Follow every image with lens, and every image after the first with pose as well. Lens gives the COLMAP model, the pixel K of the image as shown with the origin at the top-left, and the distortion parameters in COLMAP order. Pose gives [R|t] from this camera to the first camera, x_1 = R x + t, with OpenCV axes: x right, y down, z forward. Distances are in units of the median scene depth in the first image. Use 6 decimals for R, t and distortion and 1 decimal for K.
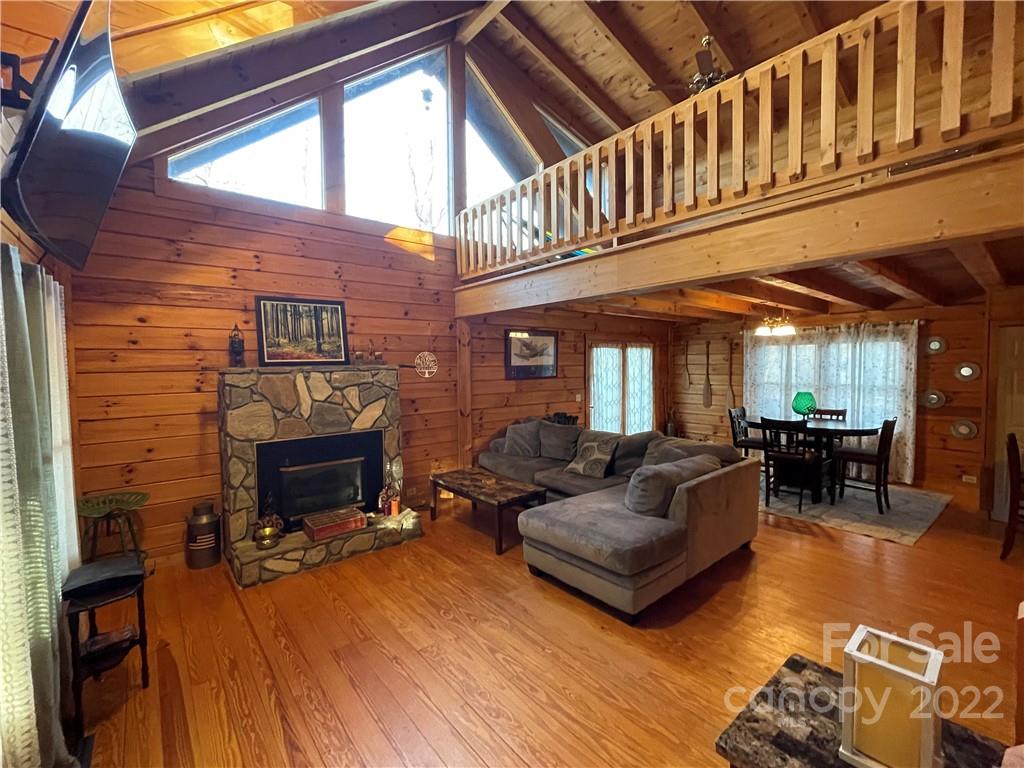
lens RADIAL K [[447.4, 0, 508.7], [0, 447.4, 378.4], [0, 0, 1]] dist [-0.000688, -0.001216]
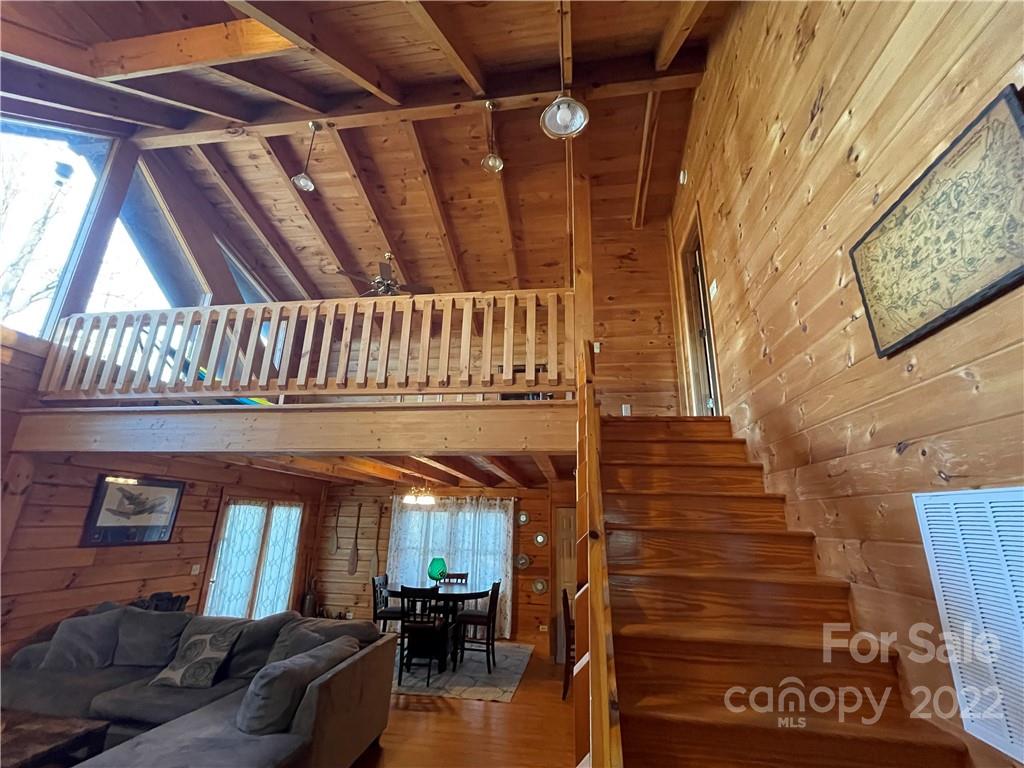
lens RADIAL K [[447.4, 0, 510.9], [0, 447.4, 378.7], [0, 0, 1]] dist [-0.000688, -0.001216]
pose [[0.741384, 0.228803, 0.630871, -0.009489], [-0.004273, 0.941673, -0.336502, -0.017075], [-0.671067, 0.246781, 0.699119, -0.009945]]
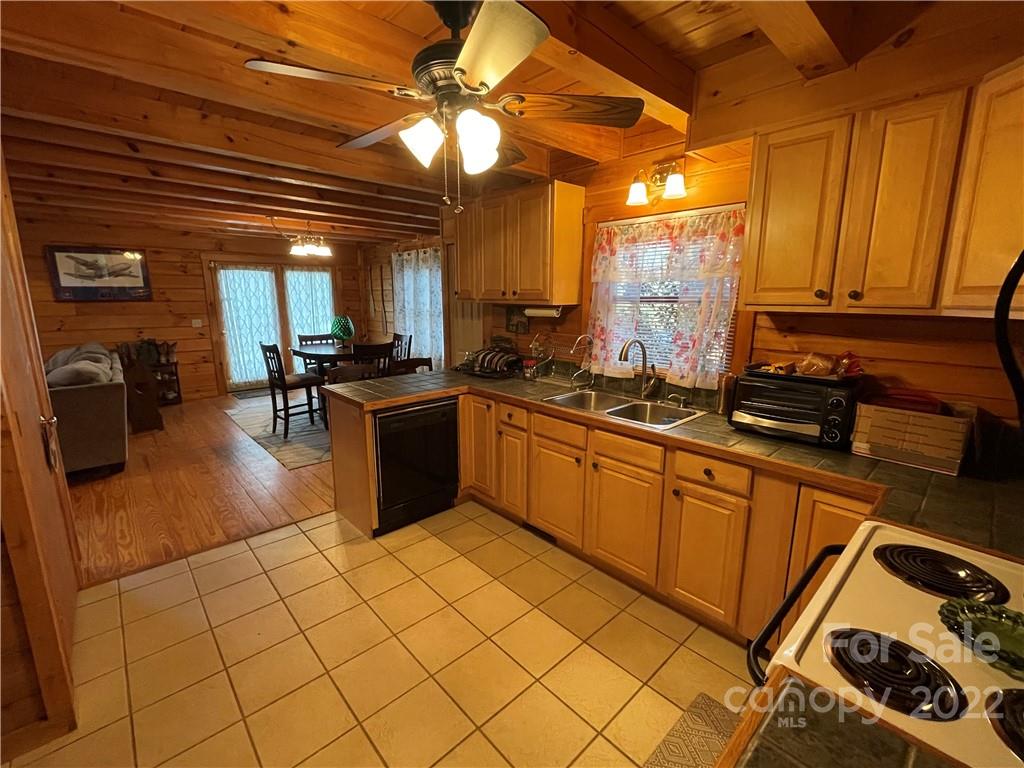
lens RADIAL K [[447.4, 0, 512.7], [0, 447.4, 381.0], [0, 0, 1]] dist [-0.000688, -0.001216]
pose [[0.997969, -0.000055, 0.063704, 1.199502], [-0.009676, 0.988266, 0.152434, 0.020869], [-0.062965, -0.152740, 0.986258, 0.001921]]
